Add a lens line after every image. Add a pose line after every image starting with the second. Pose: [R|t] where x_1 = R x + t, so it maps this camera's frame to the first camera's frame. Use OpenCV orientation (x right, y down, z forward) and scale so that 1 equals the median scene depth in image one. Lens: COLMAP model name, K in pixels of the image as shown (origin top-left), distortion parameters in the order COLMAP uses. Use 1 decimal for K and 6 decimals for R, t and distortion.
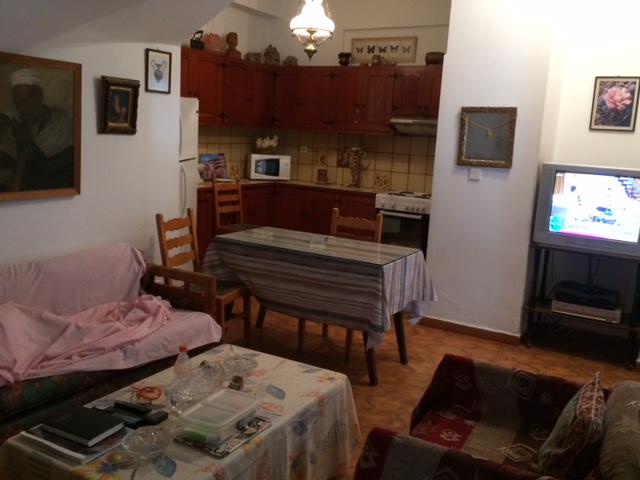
lens RADIAL K [[611.1, 0, 322.2], [0, 611.1, 236.2], [0, 0, 1]] dist [0.026321, 0.000000]
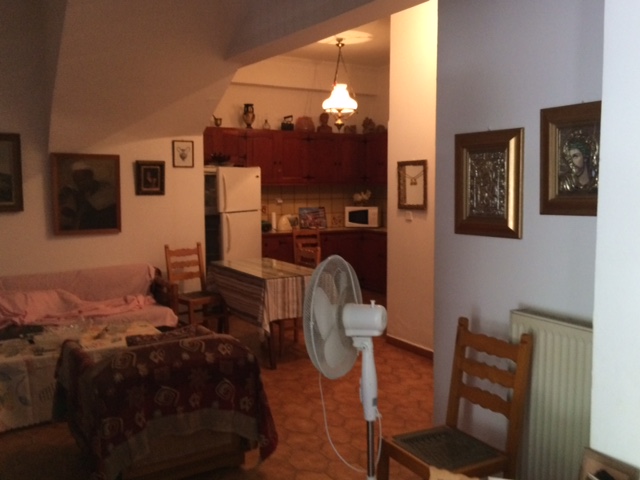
lens RADIAL K [[611.1, 0, 320.1], [0, 611.1, 237.3], [0, 0, 1]] dist [0.026321, 0.000000]
pose [[0.871061, -0.007565, -0.491117, 0.488145], [-0.038116, 0.995825, -0.082943, 0.034139], [0.489694, 0.090967, 0.867136, -0.091144]]
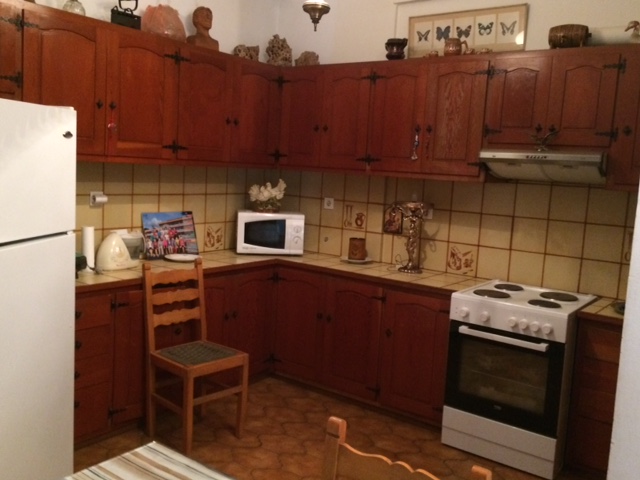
lens RADIAL K [[611.1, 0, 324.2], [0, 611.1, 234.9], [0, 0, 1]] dist [0.026321, 0.000000]
pose [[0.994691, 0.010869, -0.102329, 0.032195], [-0.017548, 0.997757, -0.064598, -0.082425], [0.101398, 0.066051, 0.992651, 0.461117]]
